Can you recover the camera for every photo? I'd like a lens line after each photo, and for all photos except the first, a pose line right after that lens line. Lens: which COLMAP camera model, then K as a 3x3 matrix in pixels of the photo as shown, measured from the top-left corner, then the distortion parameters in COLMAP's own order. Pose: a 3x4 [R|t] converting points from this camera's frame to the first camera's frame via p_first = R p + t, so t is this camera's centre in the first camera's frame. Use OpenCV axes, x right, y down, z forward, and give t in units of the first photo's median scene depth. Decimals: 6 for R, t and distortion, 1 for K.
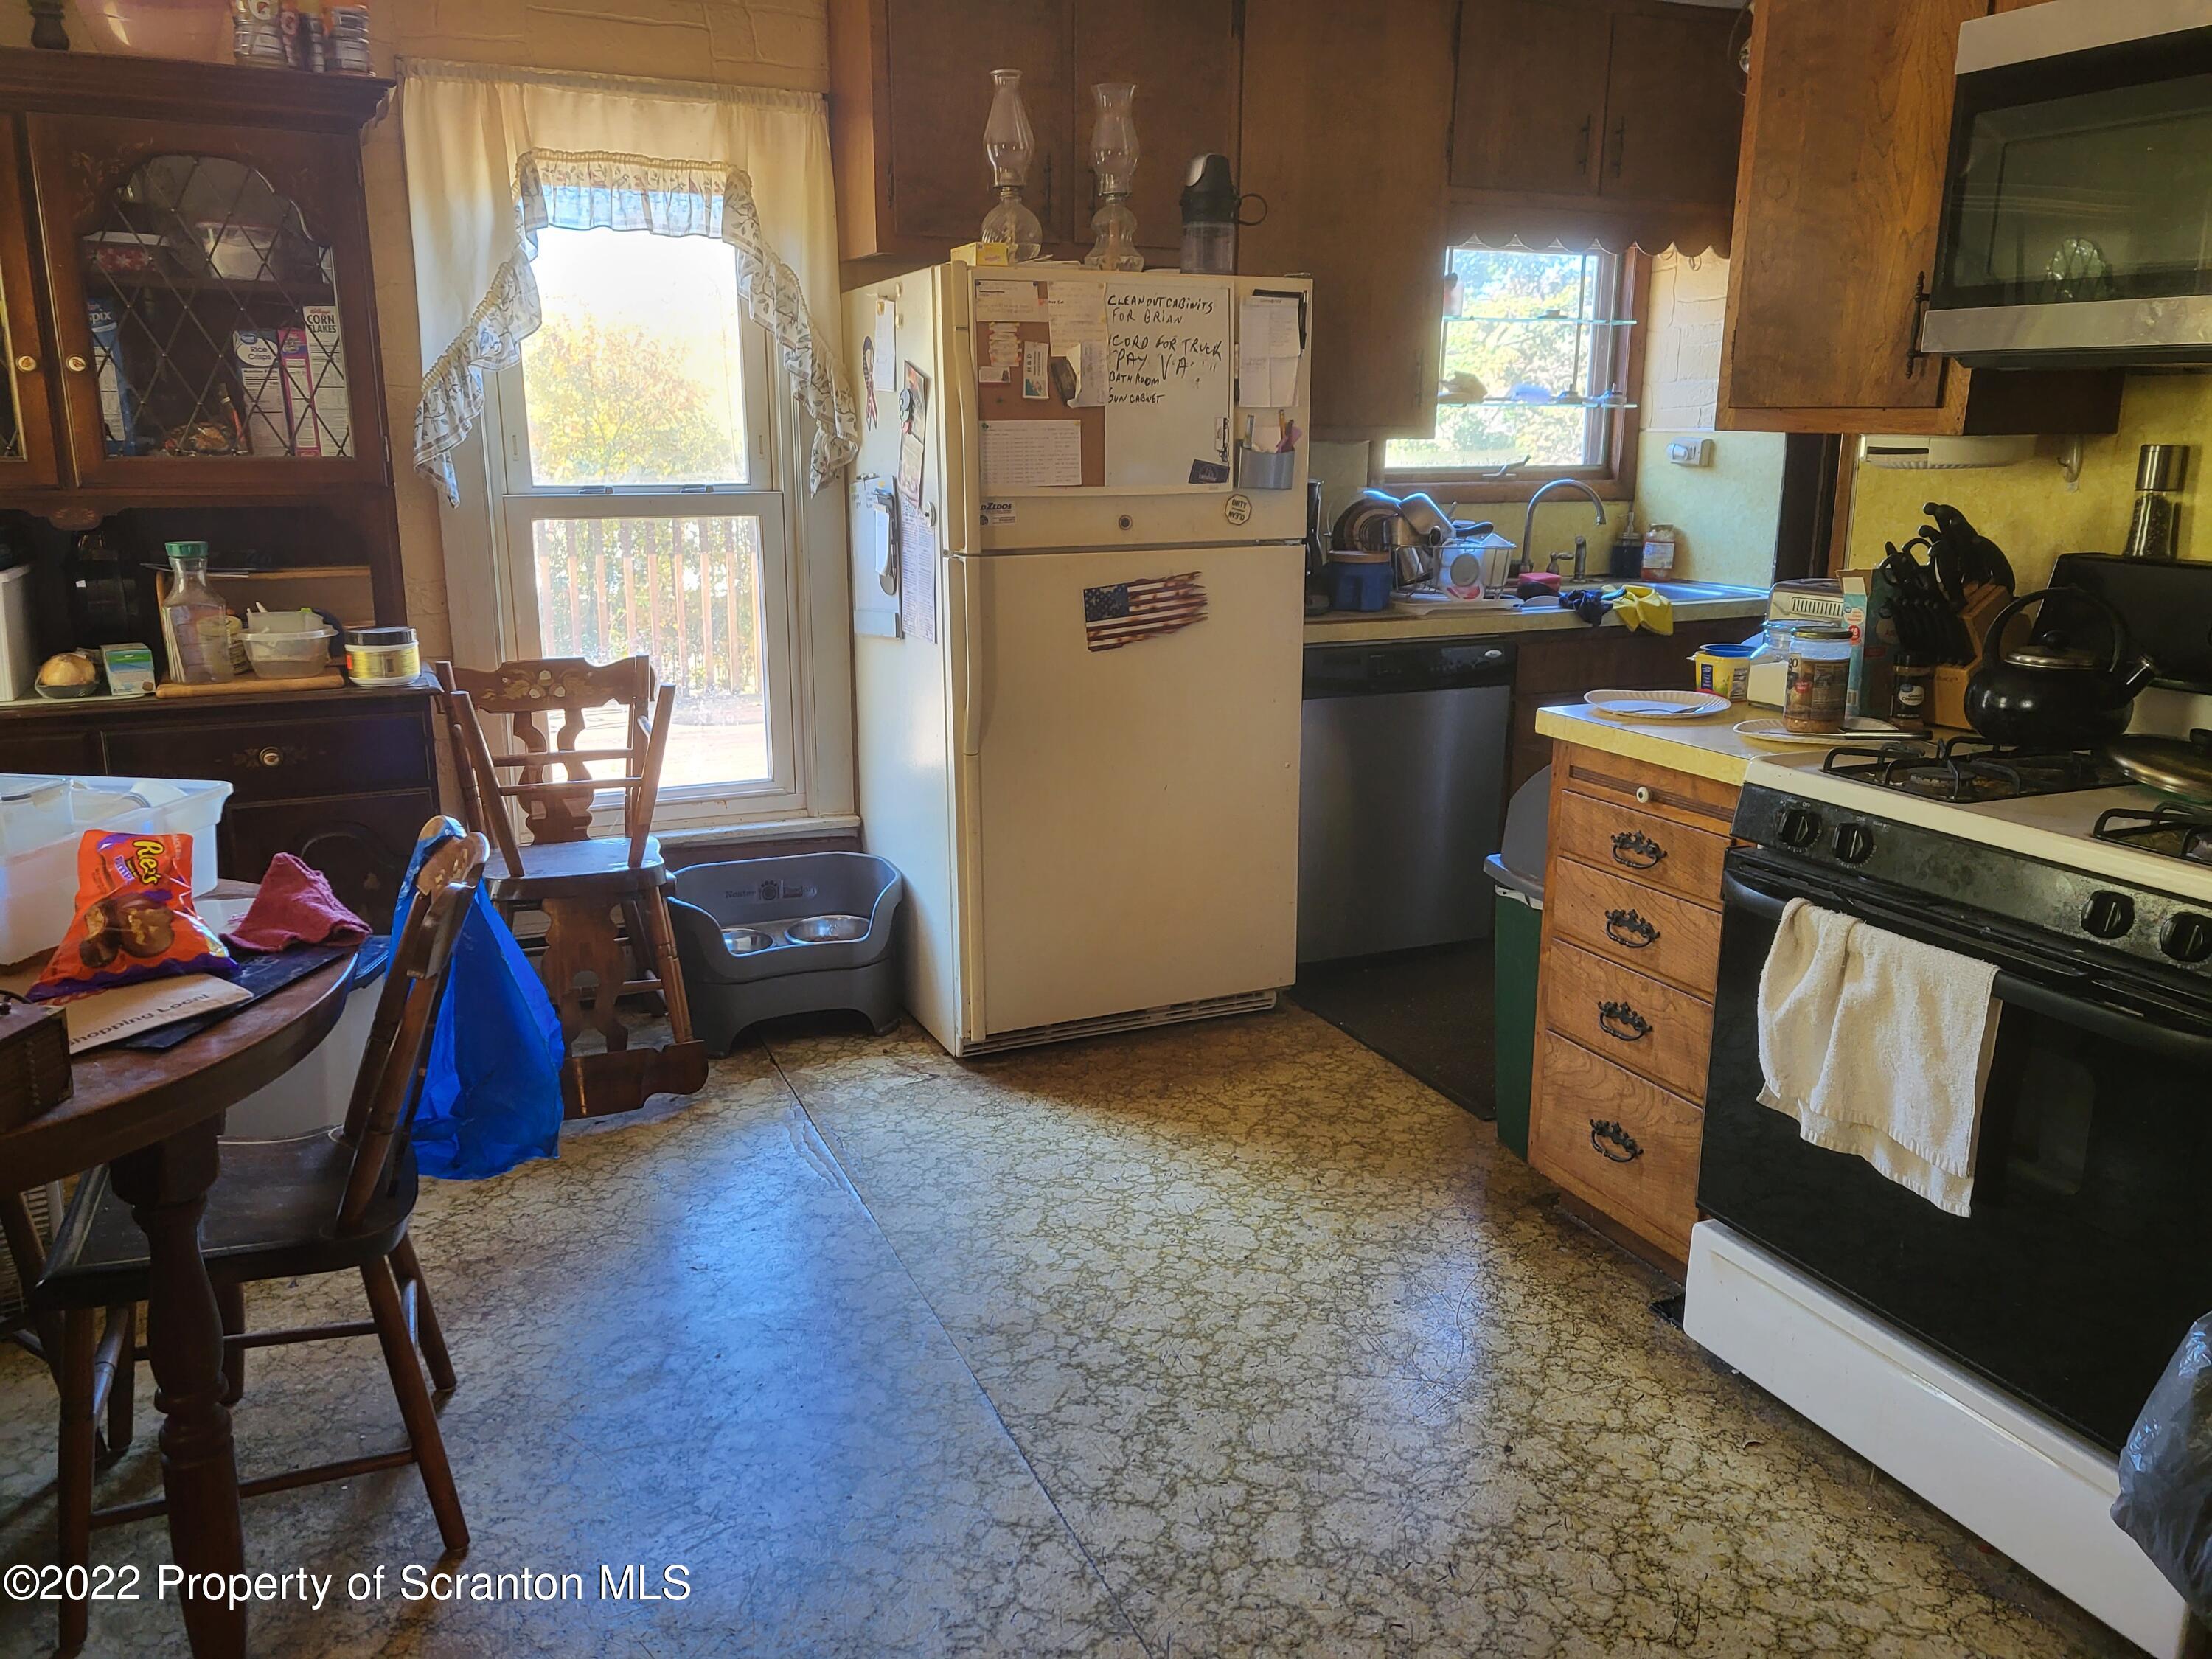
lens RADIAL K [[1649.8, 0, 1032.8], [0, 1649.8, 819.7], [0, 0, 1]] dist [0.060195, 0.000619]
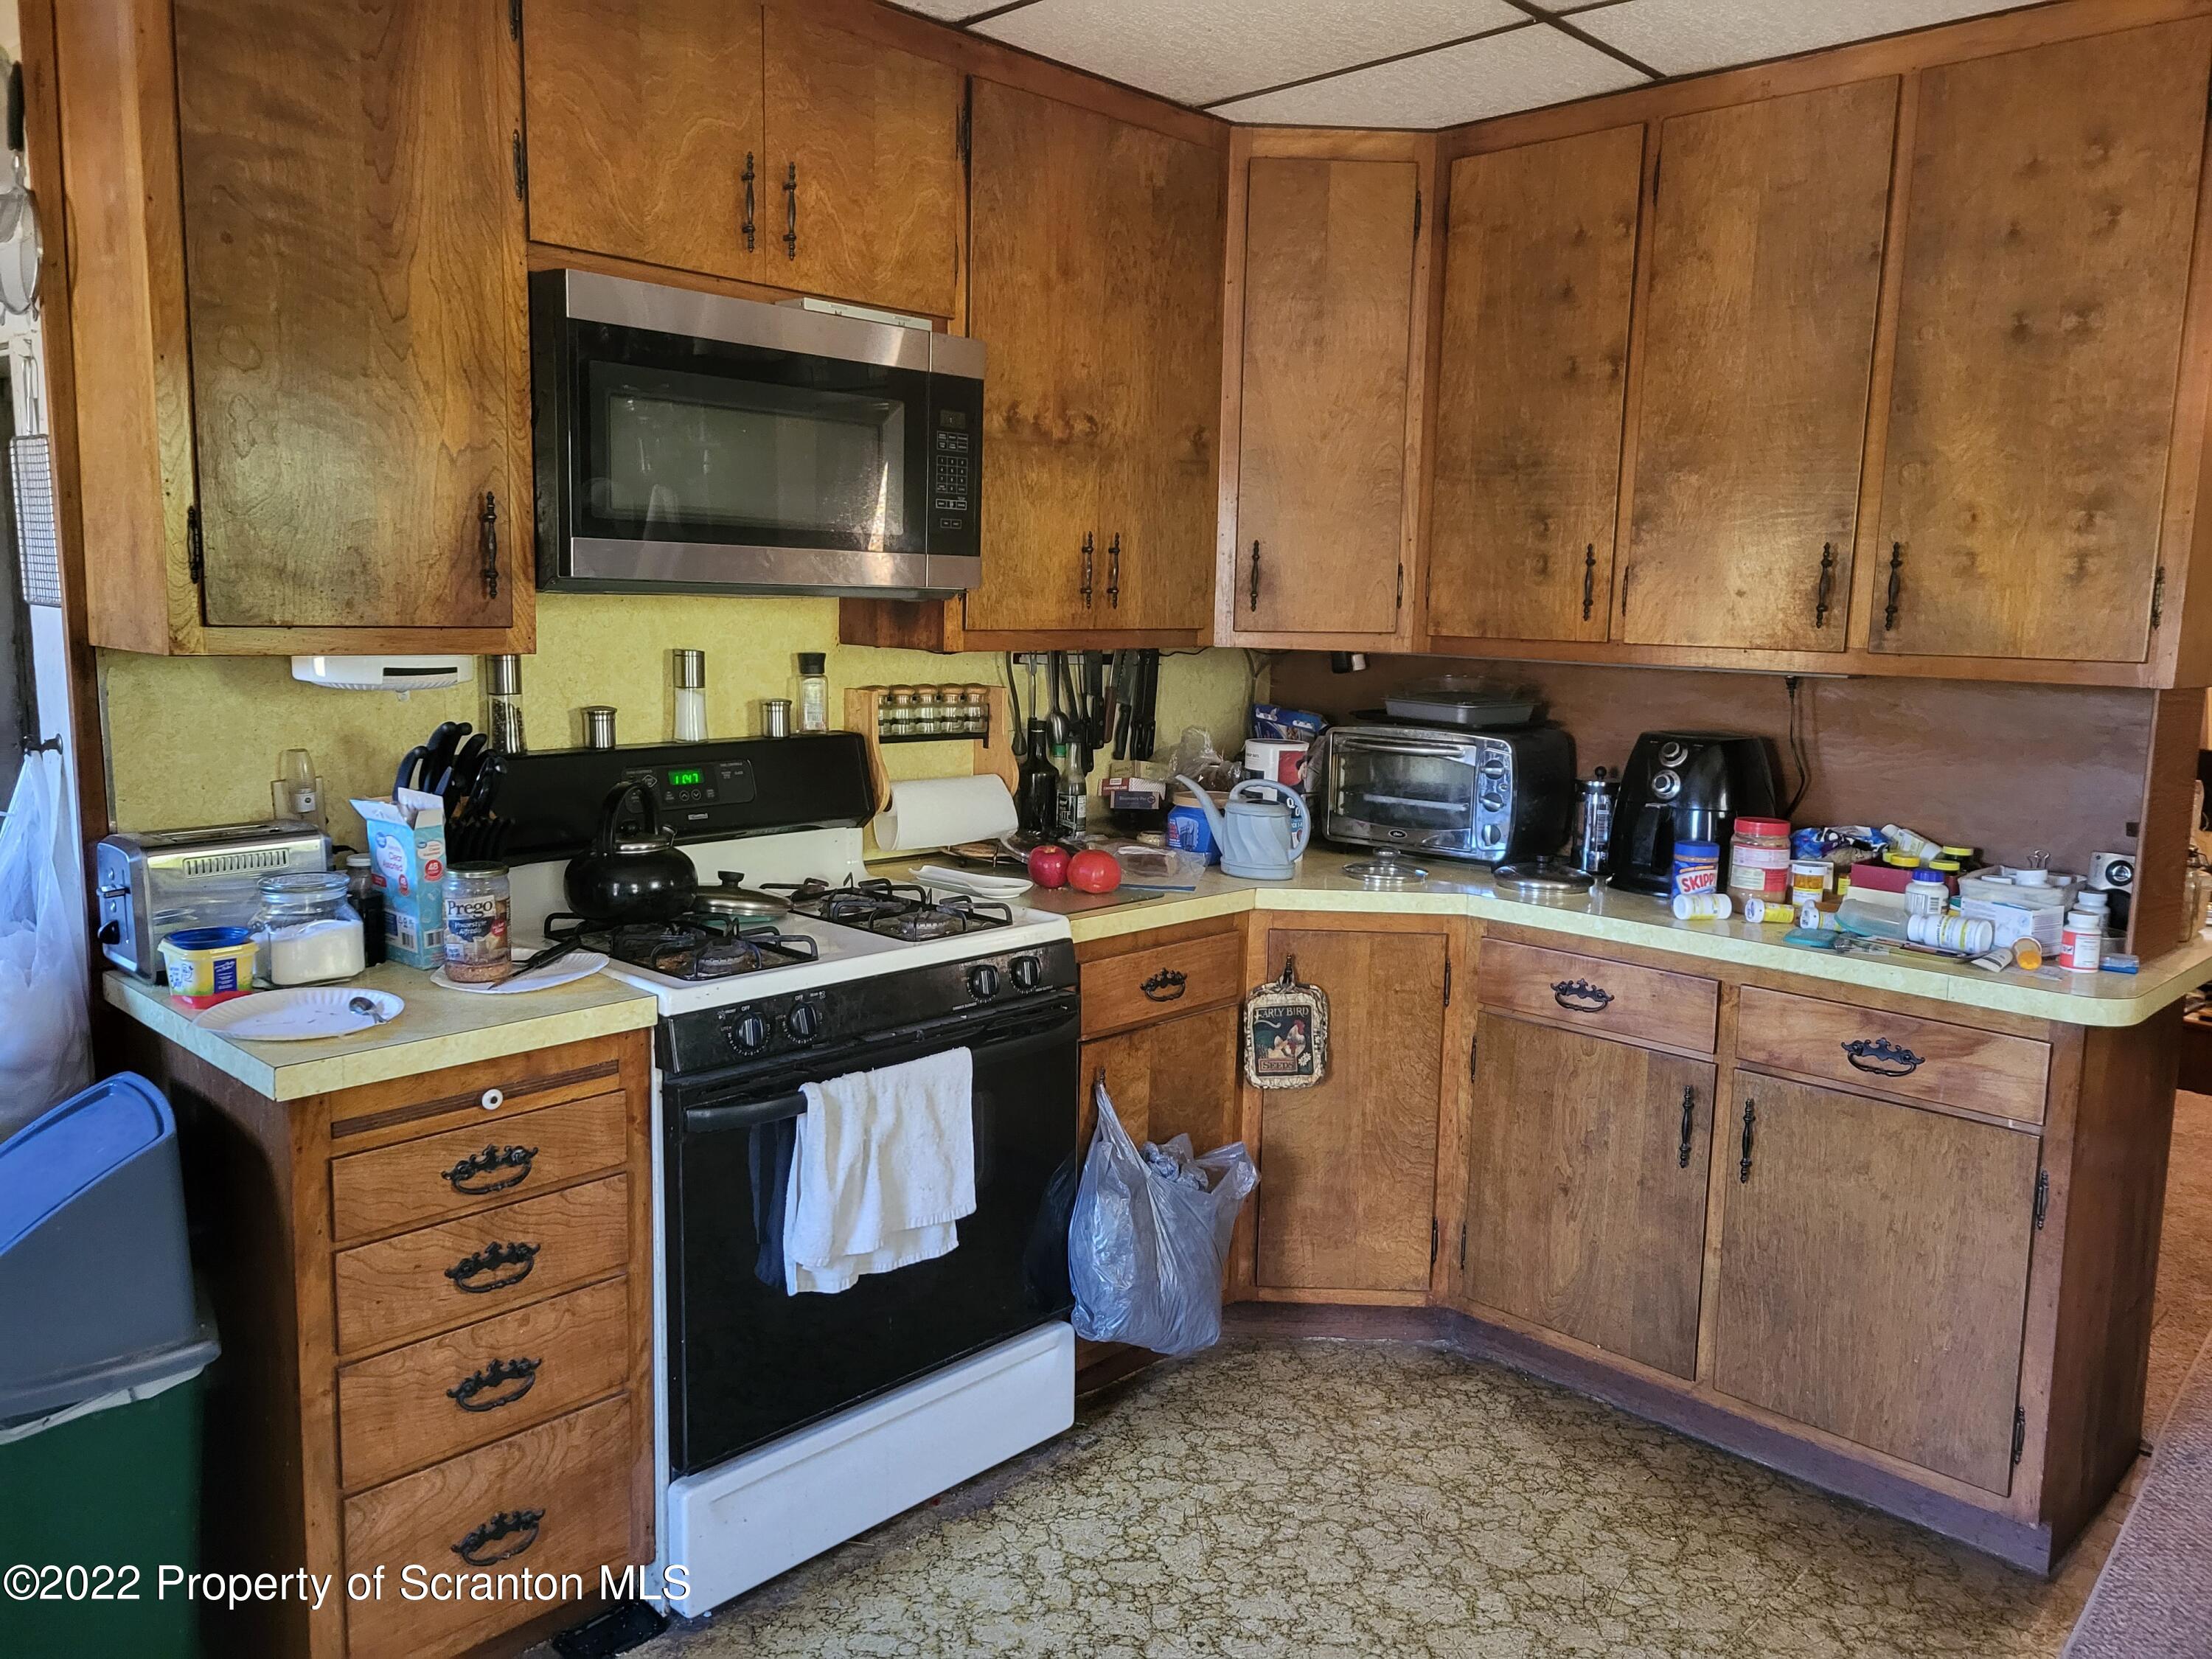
lens RADIAL K [[1649.8, 0, 1032.8], [0, 1649.8, 819.7], [0, 0, 1]] dist [0.060195, 0.000619]
pose [[-0.372922, -0.140746, 0.917126, -0.485405], [0.210226, 0.949908, 0.231259, -0.296149], [-0.903734, 0.279045, -0.324653, 1.063403]]
